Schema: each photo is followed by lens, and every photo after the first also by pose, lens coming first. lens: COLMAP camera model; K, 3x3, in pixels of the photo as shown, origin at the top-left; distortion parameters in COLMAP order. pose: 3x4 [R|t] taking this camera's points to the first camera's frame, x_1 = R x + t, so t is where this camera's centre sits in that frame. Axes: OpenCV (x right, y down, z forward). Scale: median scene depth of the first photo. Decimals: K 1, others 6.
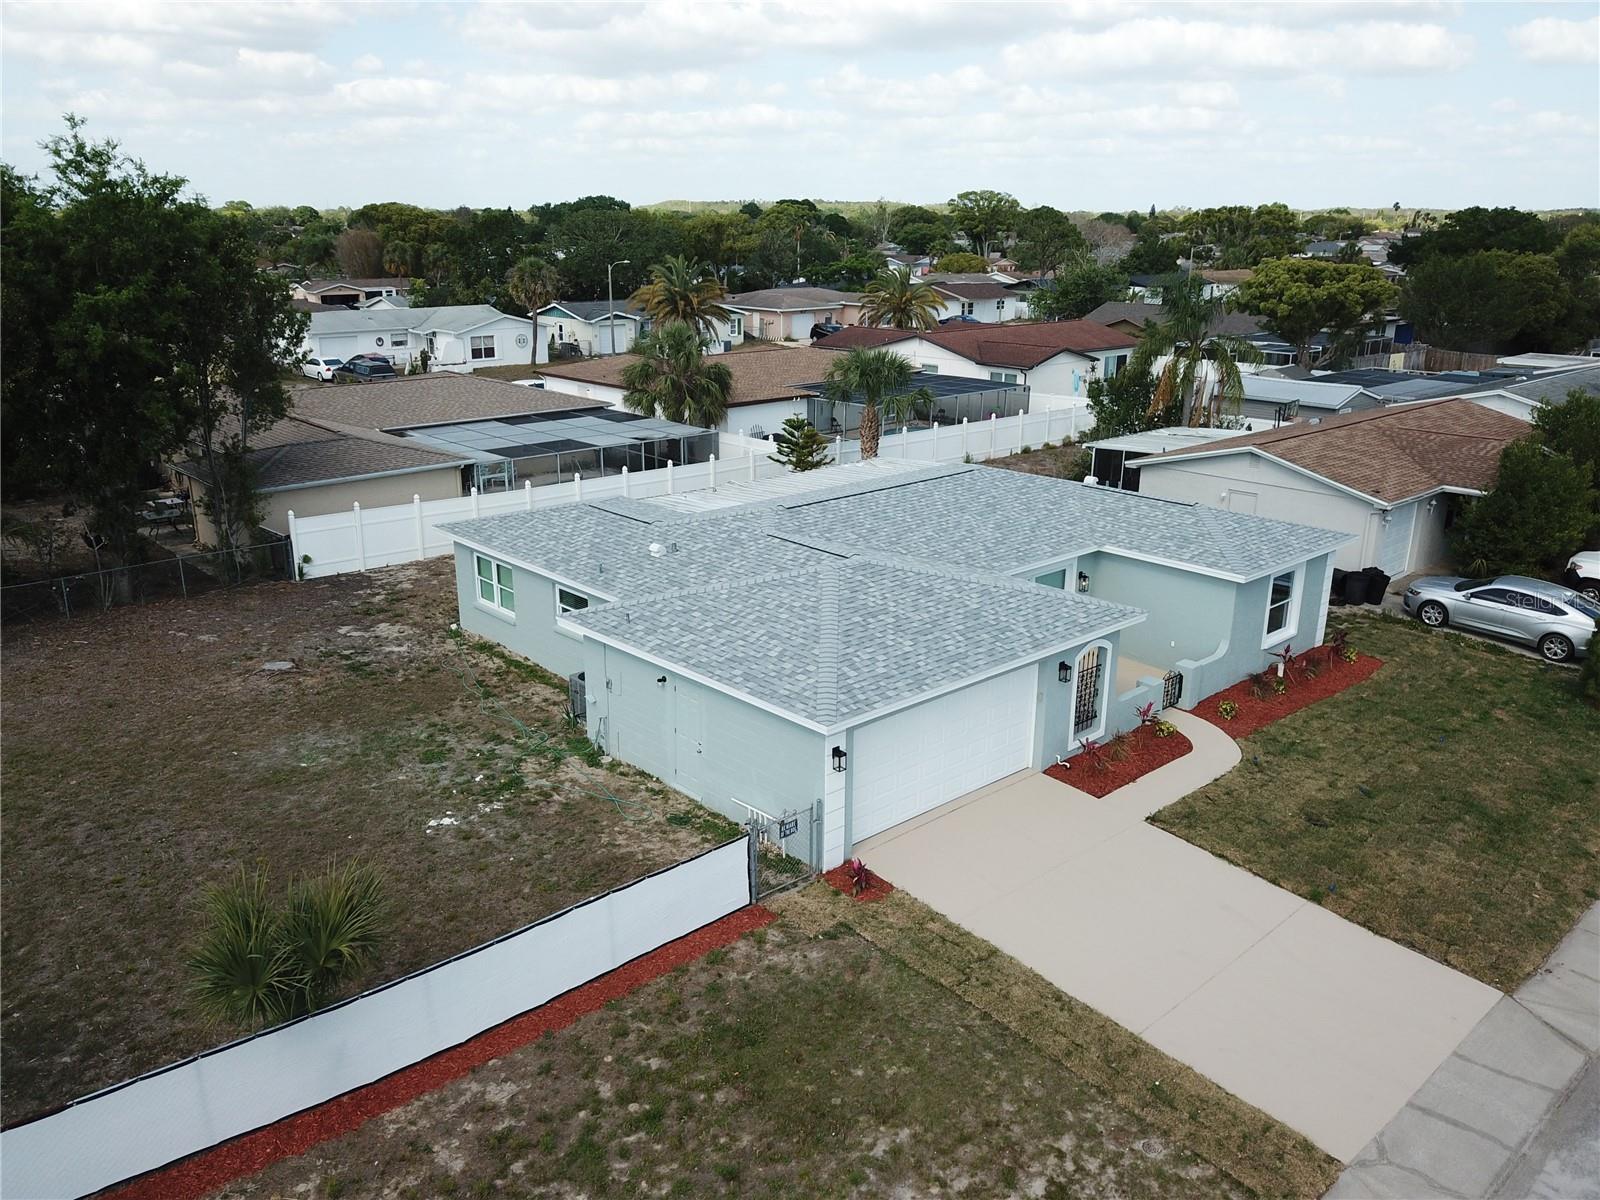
lens RADIAL K [[1232.1, 0, 788.7], [0, 1232.1, 606.4], [0, 0, 1]] dist [-0.001189, 0.006785]
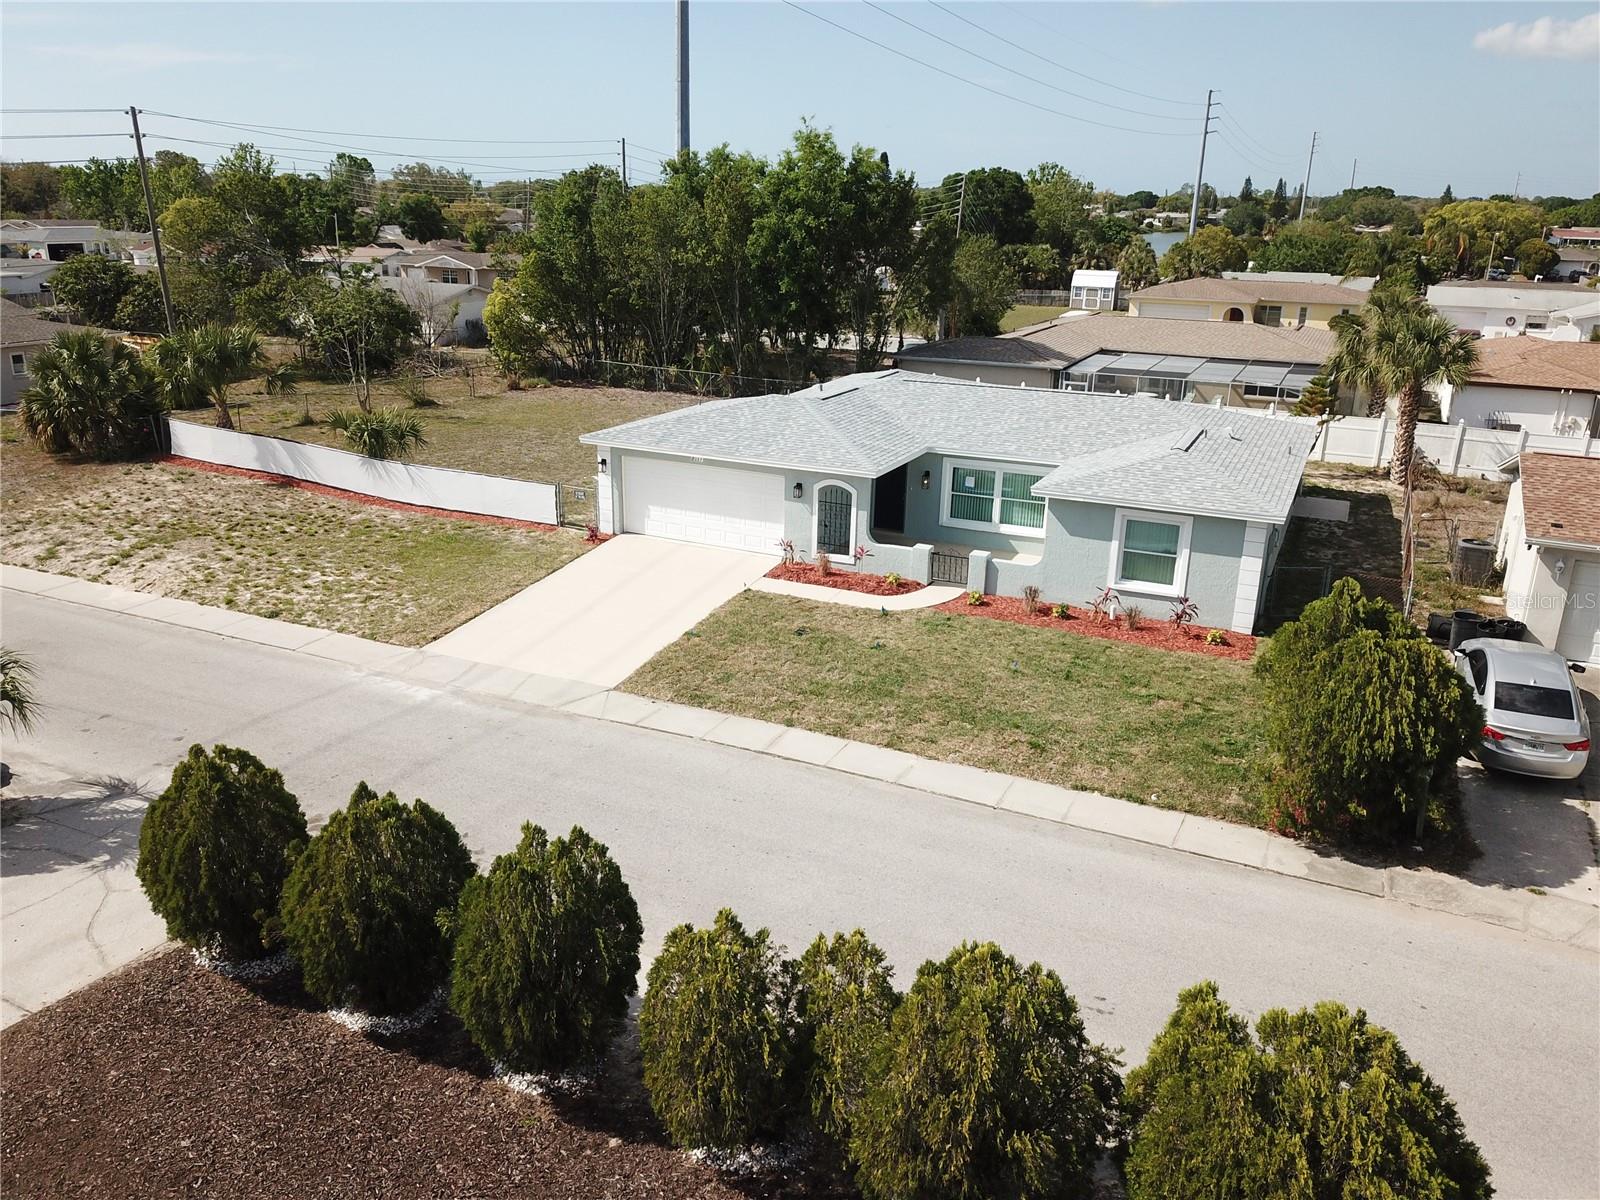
lens RADIAL K [[1227.3, 0, 788.7], [0, 1227.3, 605.8], [0, 0, 1]] dist [0.005557, -0.000195]
pose [[0.383193, 0.295101, -0.875259, 1.335705], [-0.291887, 0.937720, 0.188371, -0.072436], [0.876336, 0.183294, 0.445464, 0.380332]]
